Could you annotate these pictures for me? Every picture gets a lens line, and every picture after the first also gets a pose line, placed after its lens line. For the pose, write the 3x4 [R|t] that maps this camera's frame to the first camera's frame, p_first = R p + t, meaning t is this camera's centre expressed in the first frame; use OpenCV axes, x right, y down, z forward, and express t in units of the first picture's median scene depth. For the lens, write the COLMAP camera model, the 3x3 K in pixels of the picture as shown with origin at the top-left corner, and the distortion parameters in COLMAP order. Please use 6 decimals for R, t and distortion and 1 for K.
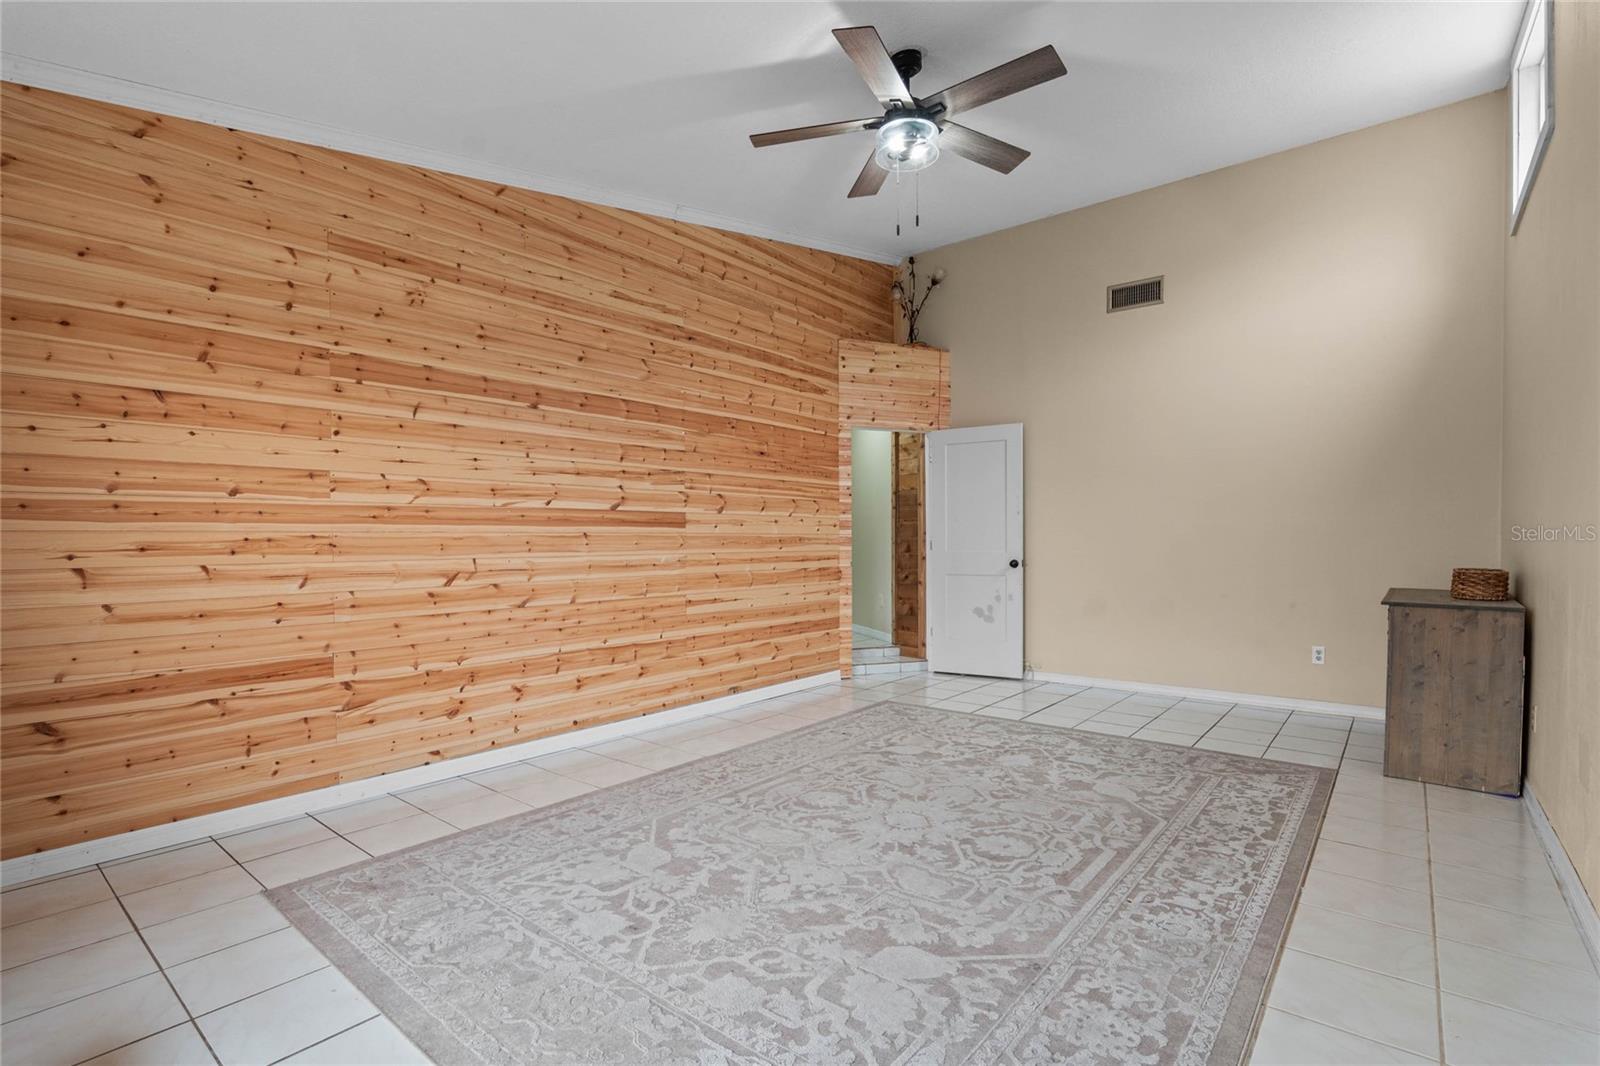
lens RADIAL K [[742.0, 0, 801.8], [0, 742.0, 539.2], [0, 0, 1]] dist [-0.022666, 0.005459]
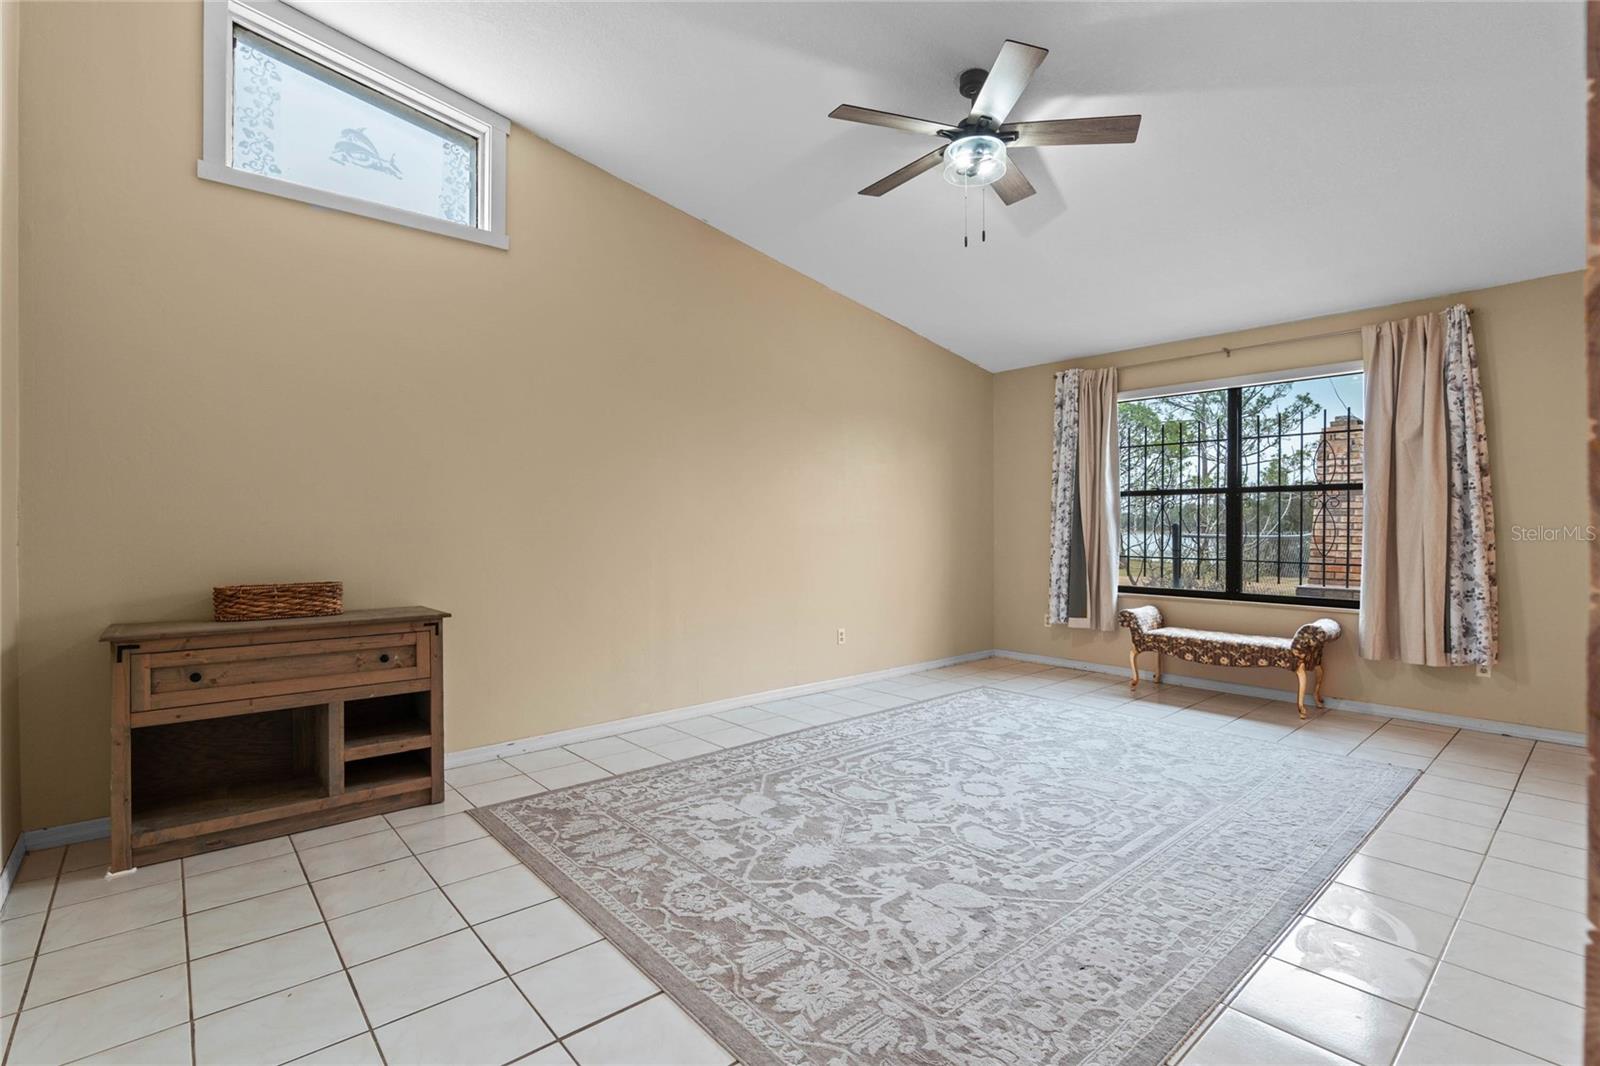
lens RADIAL K [[742.0, 0, 800.1], [0, 742.0, 531.6], [0, 0, 1]] dist [-0.022666, 0.005459]
pose [[-0.986085, 0.007125, 0.166091, 0.198095], [0.007750, 0.999965, 0.003115, -0.021197], [-0.166063, 0.004359, -0.986105, 1.918463]]
